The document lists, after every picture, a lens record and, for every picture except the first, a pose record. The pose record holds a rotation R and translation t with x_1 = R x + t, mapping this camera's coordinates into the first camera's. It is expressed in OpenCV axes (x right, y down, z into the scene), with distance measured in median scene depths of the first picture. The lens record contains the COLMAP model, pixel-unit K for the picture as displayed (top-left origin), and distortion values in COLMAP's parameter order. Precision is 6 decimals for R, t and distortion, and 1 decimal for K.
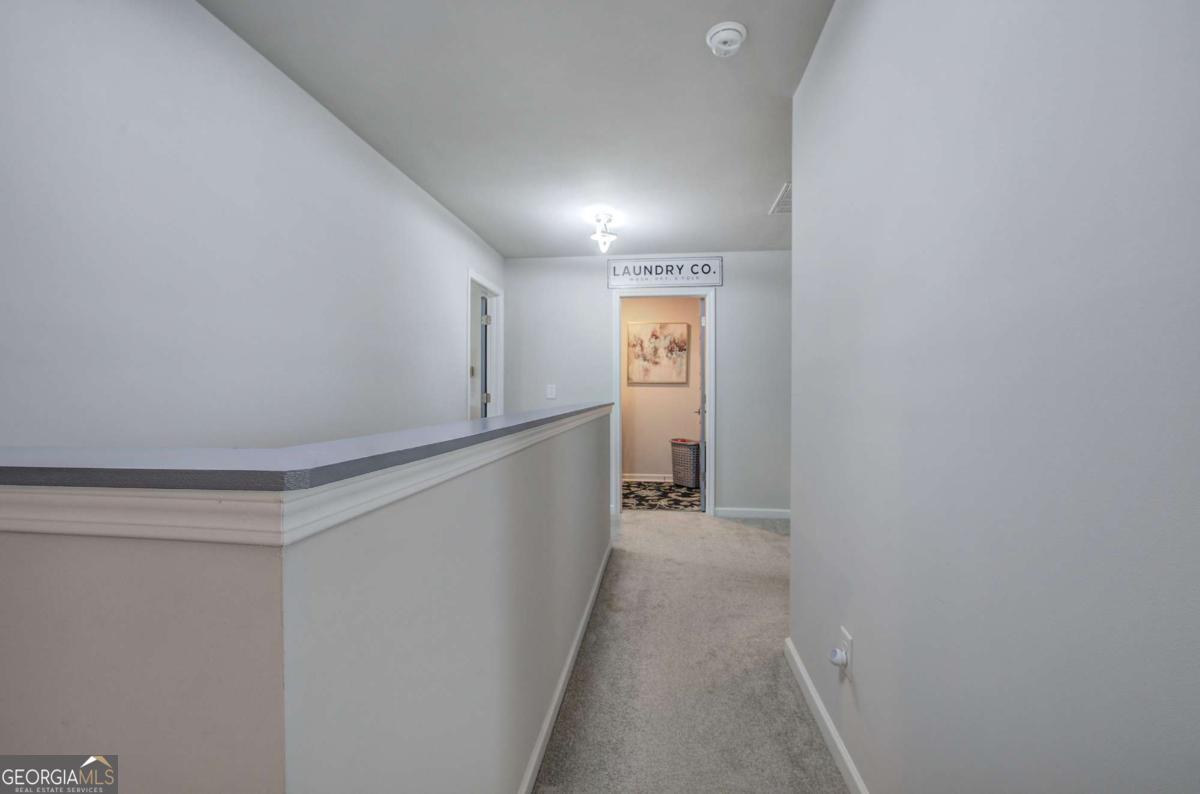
lens RADIAL K [[510.6, 0, 600.0], [0, 510.6, 396.3], [0, 0, 1]] dist [-0.002526, -0.000233]
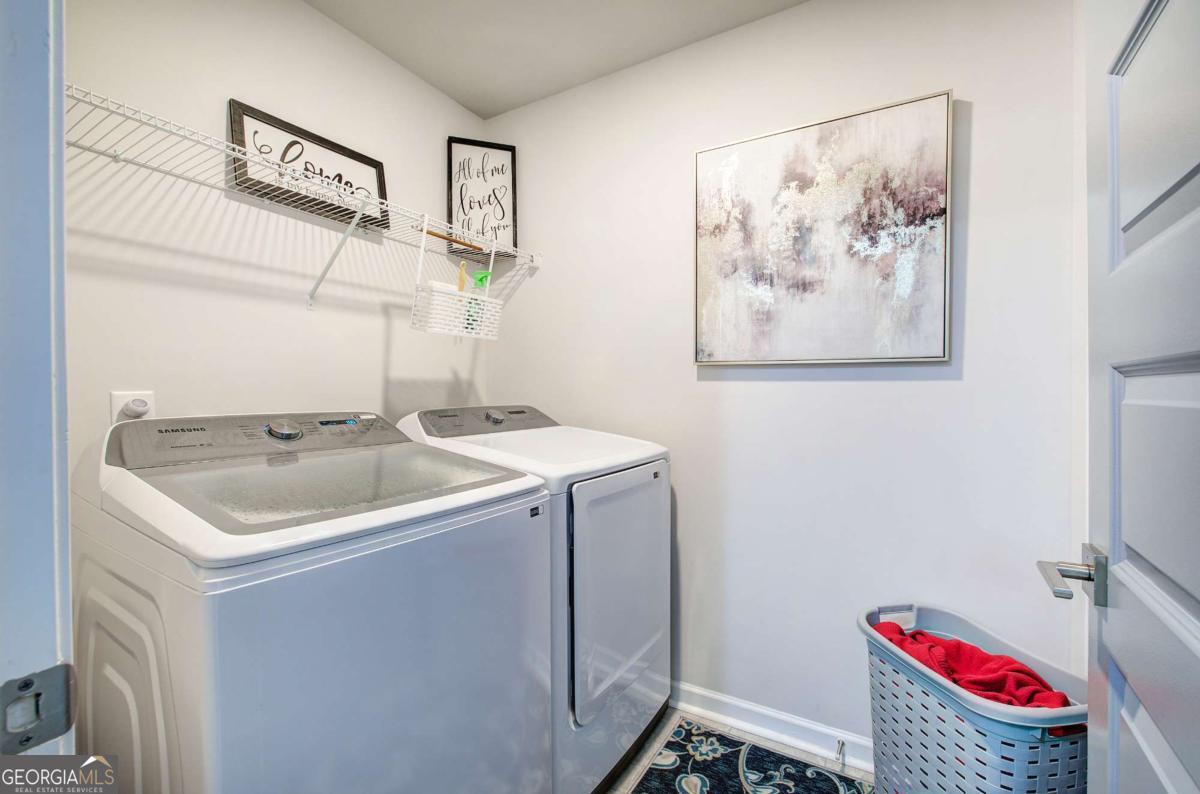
lens RADIAL K [[510.6, 0, 601.6], [0, 510.6, 393.5], [0, 0, 1]] dist [-0.002526, -0.000233]
pose [[0.904191, -0.000916, -0.427127, 0.127423], [0.002534, 0.999992, 0.003219, -0.012872], [0.427120, -0.003993, 0.904186, 0.729722]]
